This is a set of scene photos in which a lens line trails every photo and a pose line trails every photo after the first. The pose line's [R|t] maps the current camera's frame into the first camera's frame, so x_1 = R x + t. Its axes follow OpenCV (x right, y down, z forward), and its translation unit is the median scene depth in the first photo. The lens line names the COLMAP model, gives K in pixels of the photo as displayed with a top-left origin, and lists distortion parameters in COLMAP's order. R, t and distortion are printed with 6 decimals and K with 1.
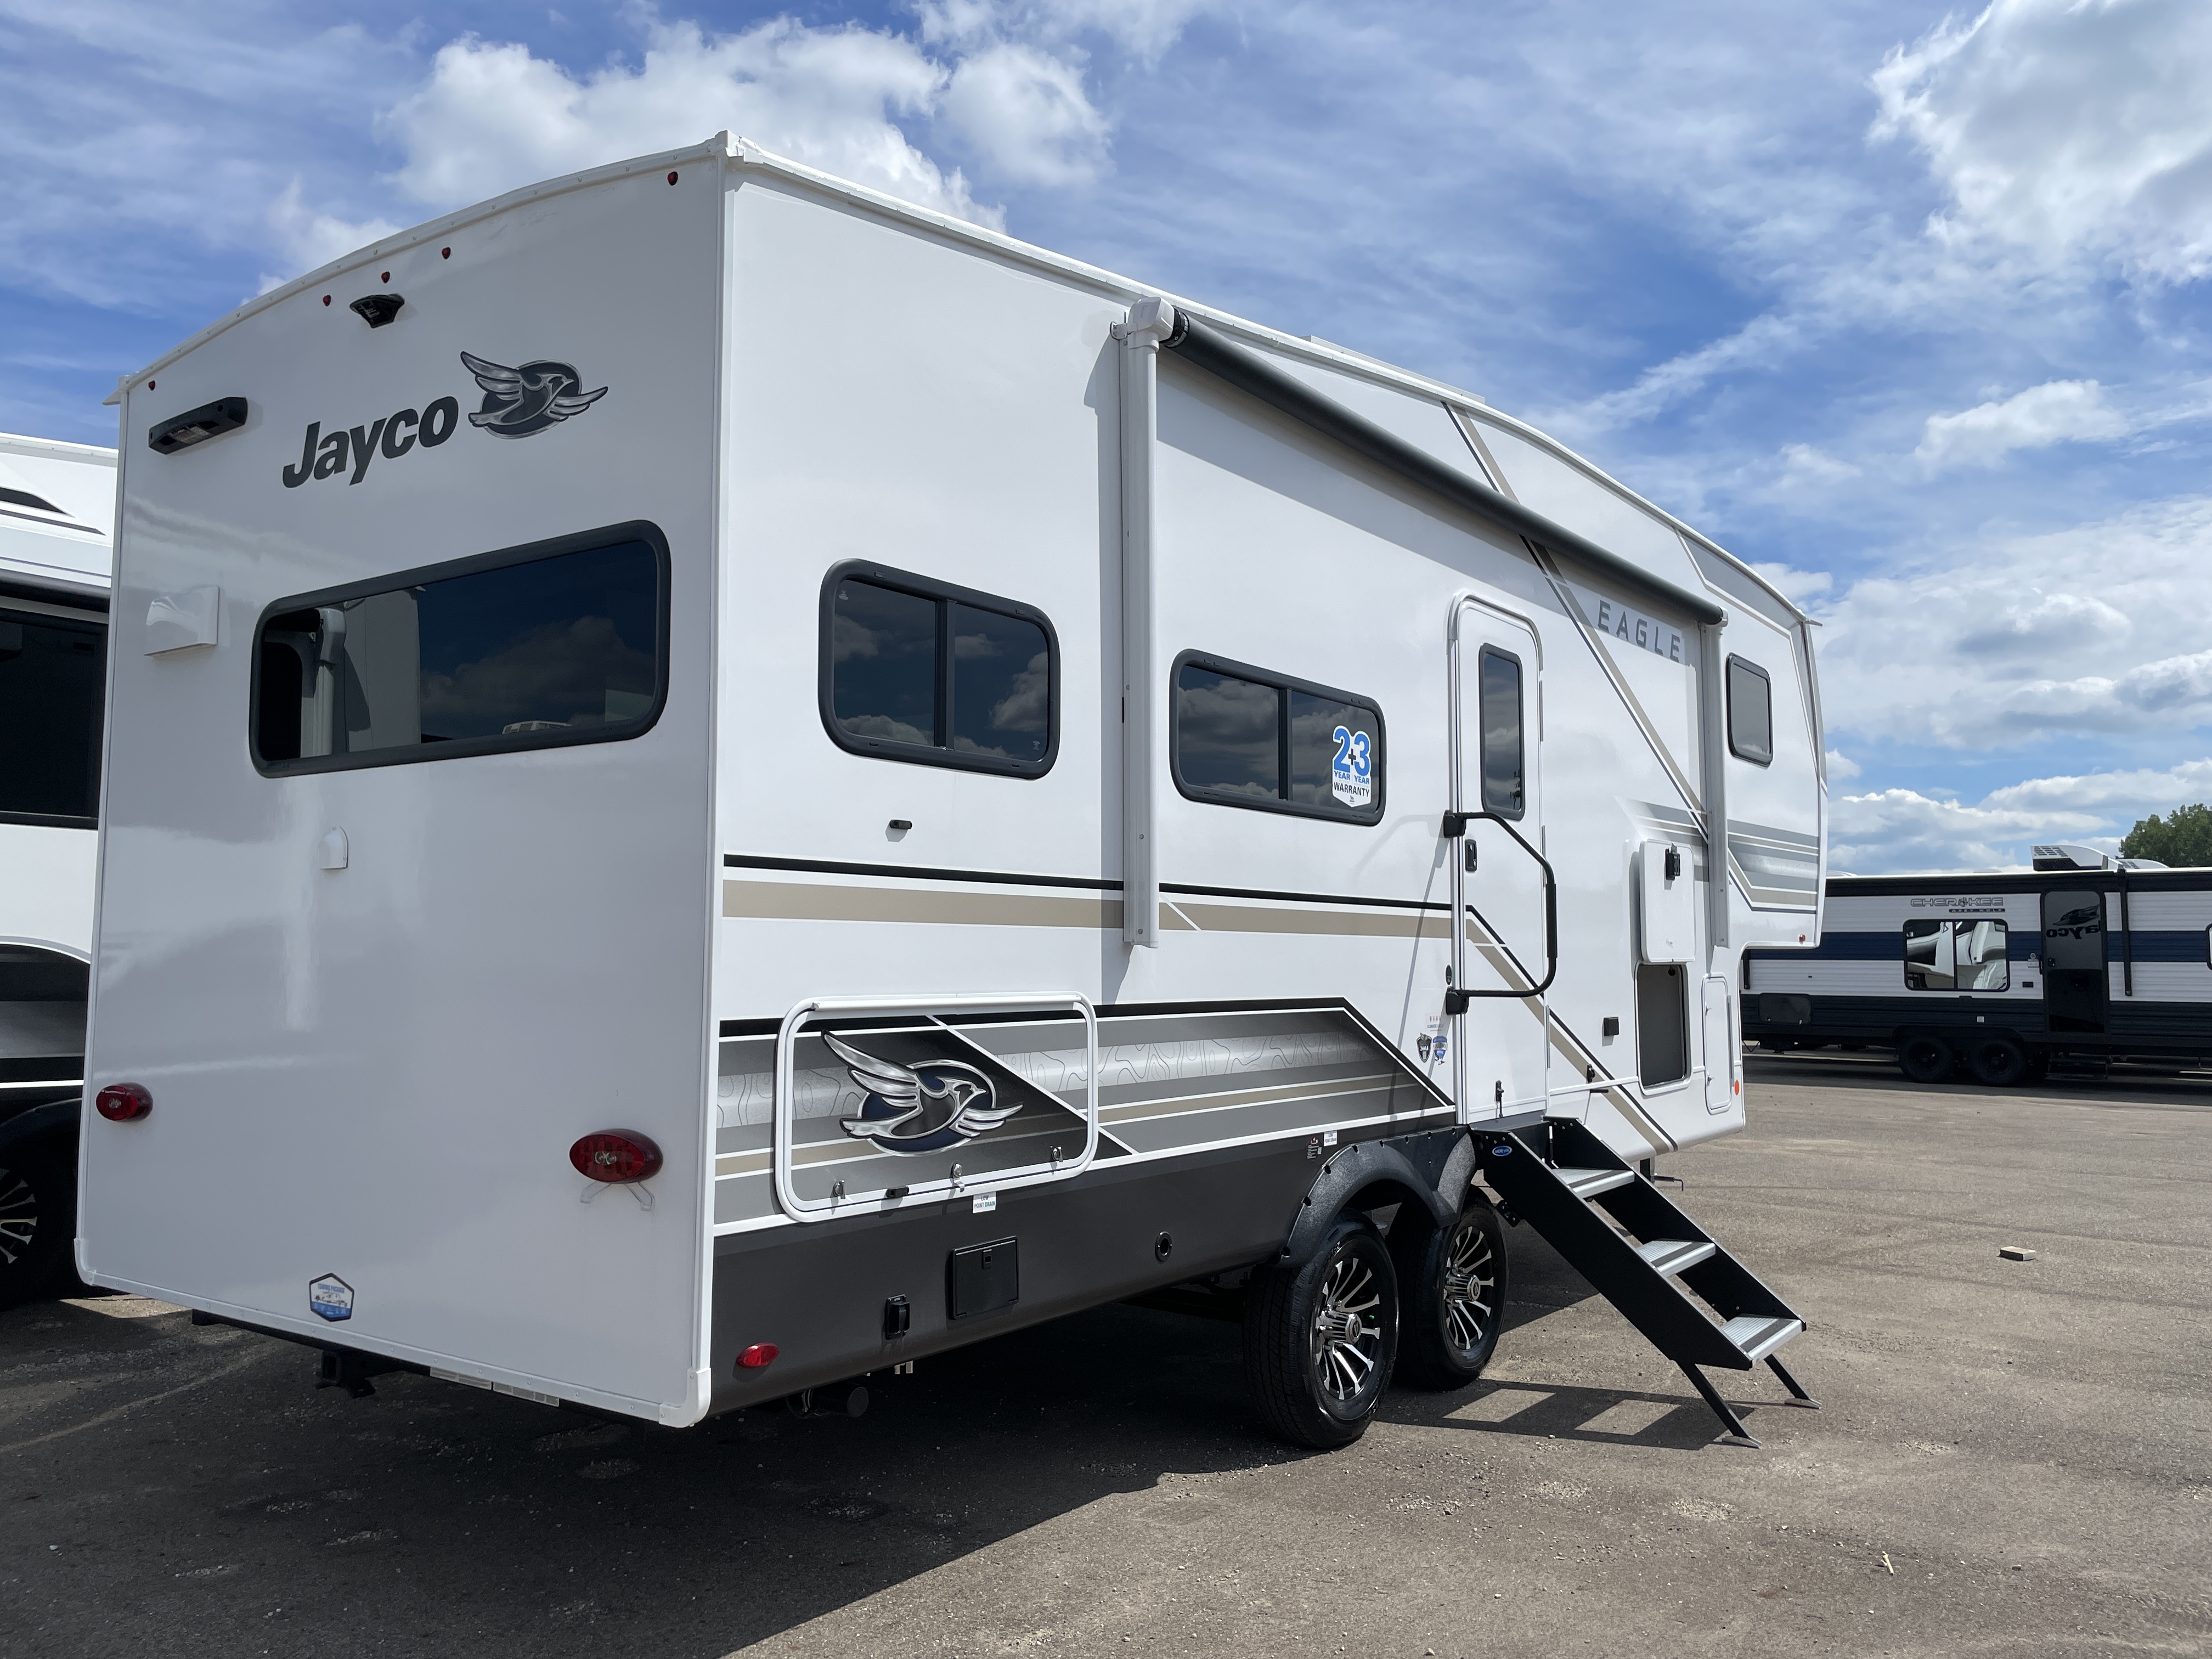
lens RADIAL K [[1690.5, 0, 1100.9], [0, 1690.5, 846.4], [0, 0, 1]] dist [0.042698, -0.000719]
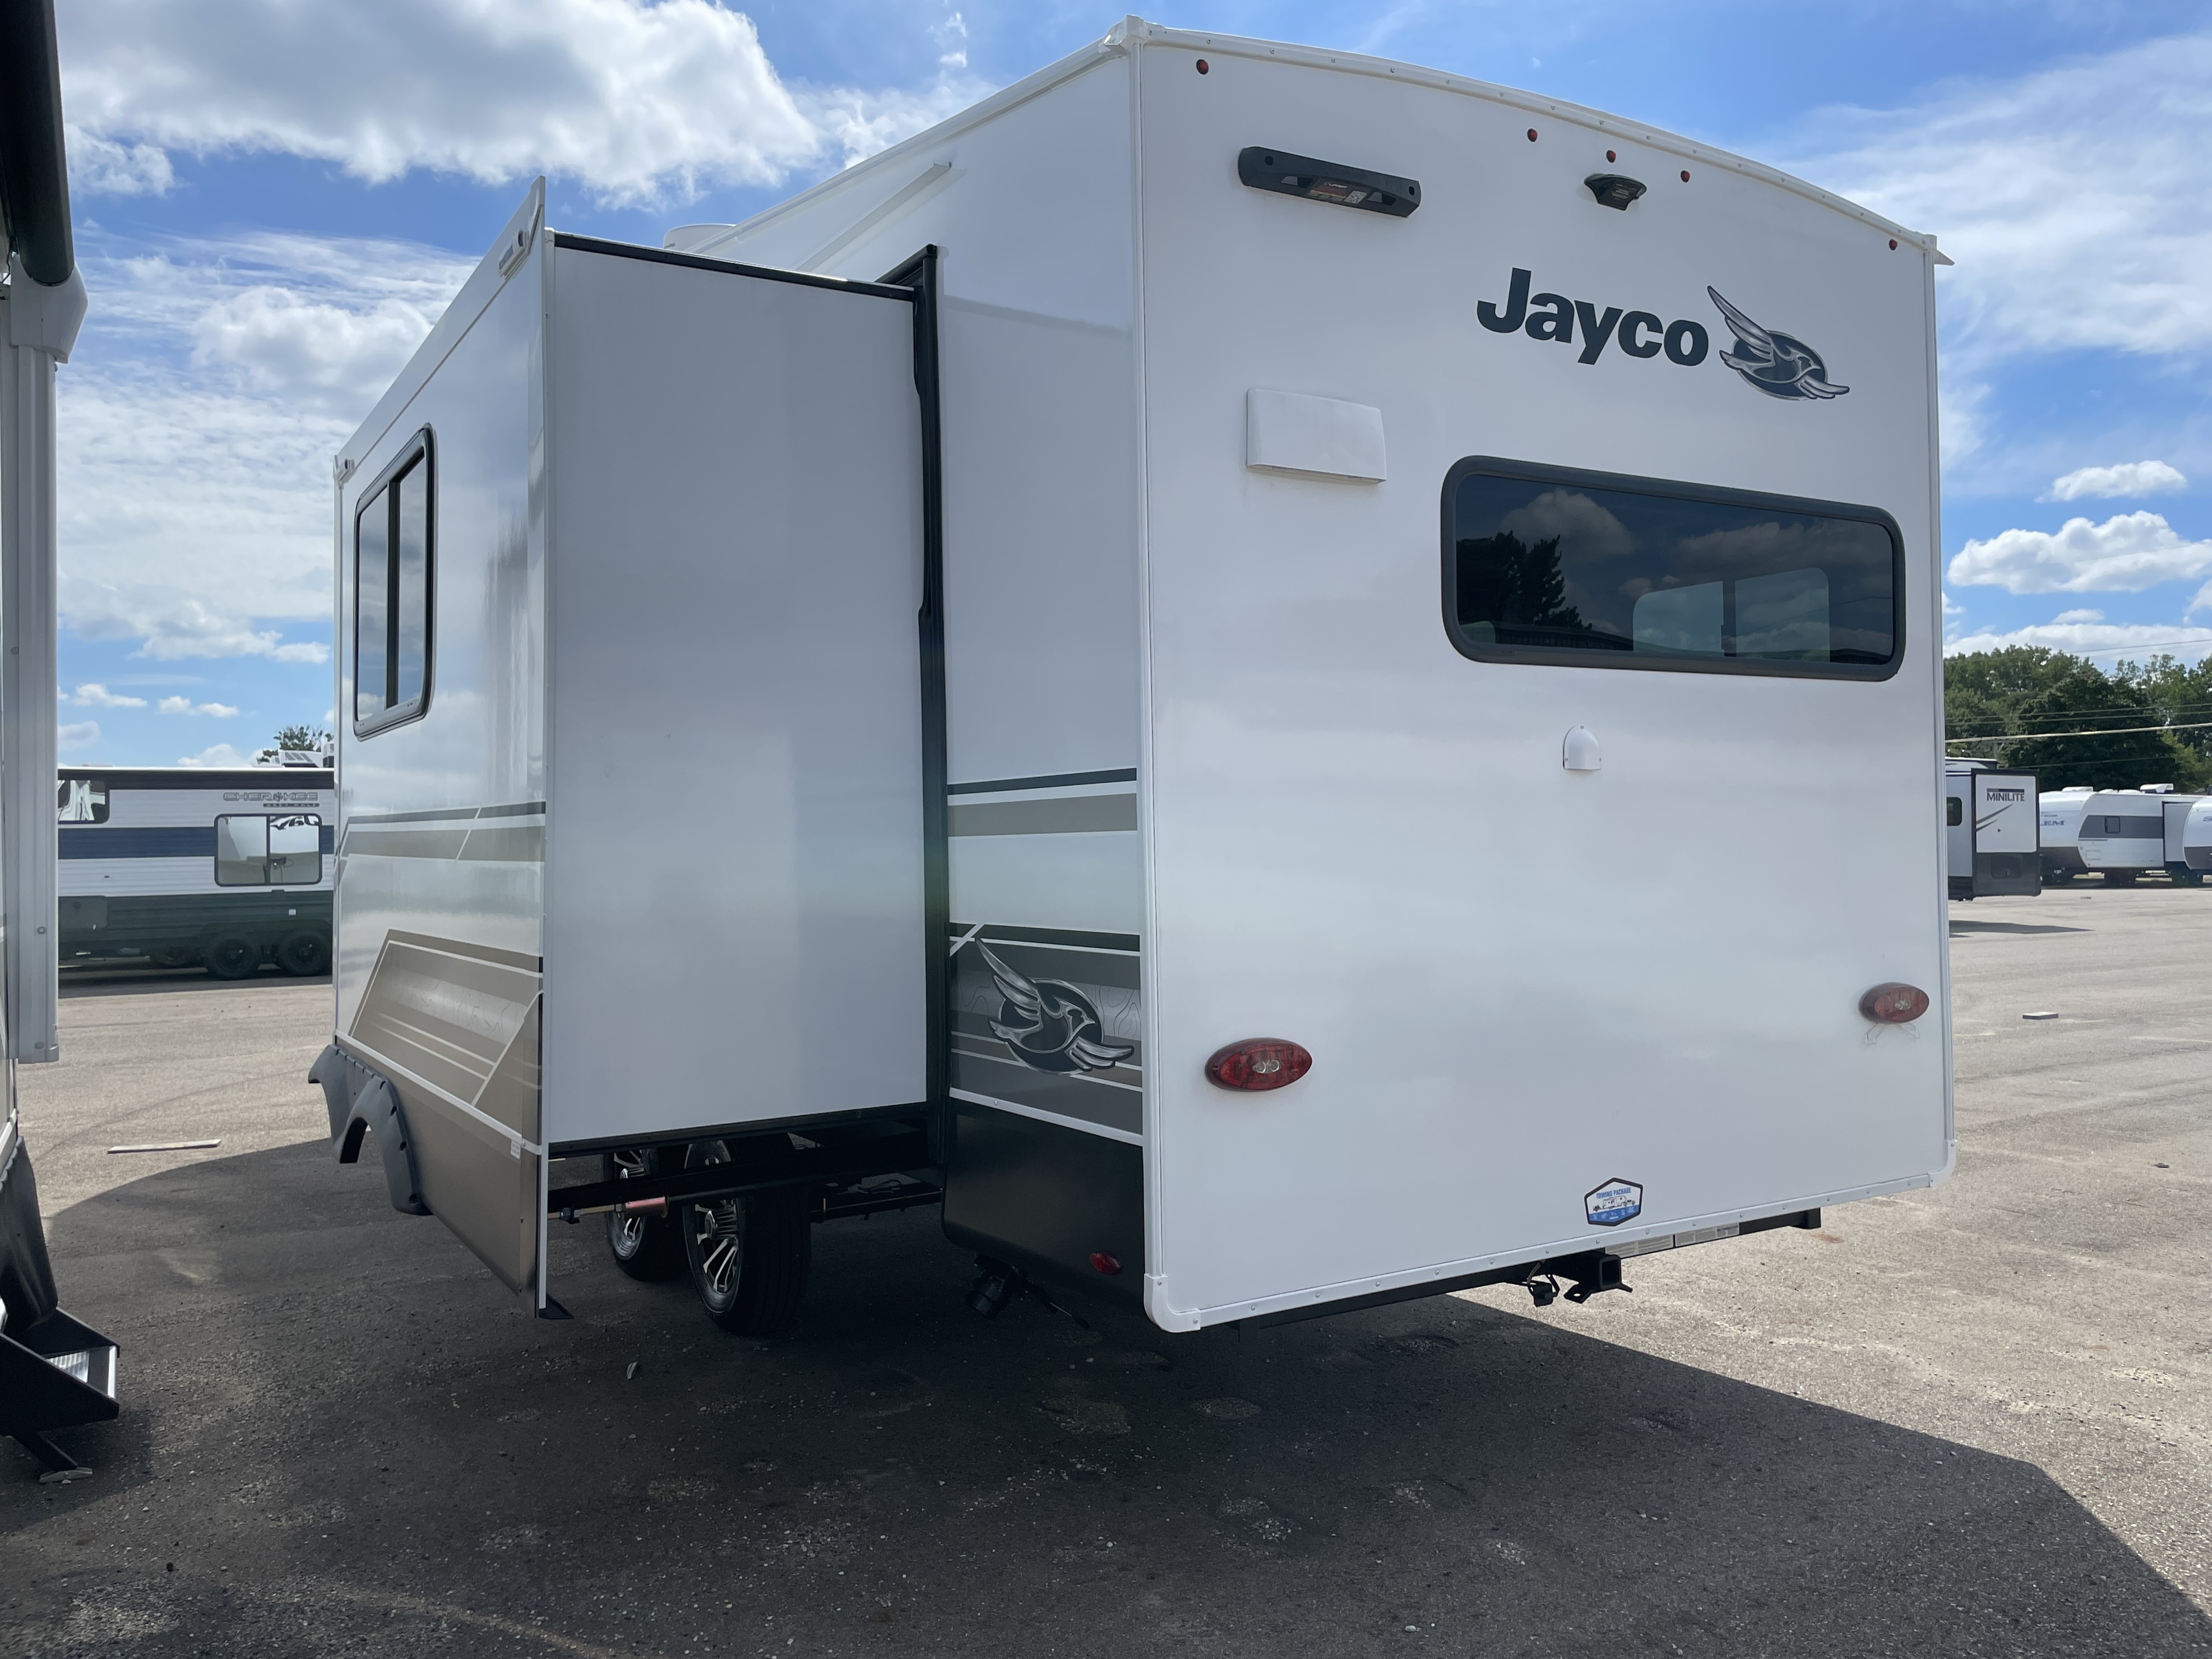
lens RADIAL K [[1717.0, 0, 1106.0], [0, 1717.0, 829.5], [0, 0, 1]] dist [0.072304, -0.005753]
pose [[0.374983, -0.005559, 0.927015, -1.470898], [-0.043124, 0.998795, 0.023433, 0.036784], [-0.926028, -0.048764, 0.374291, 0.895014]]
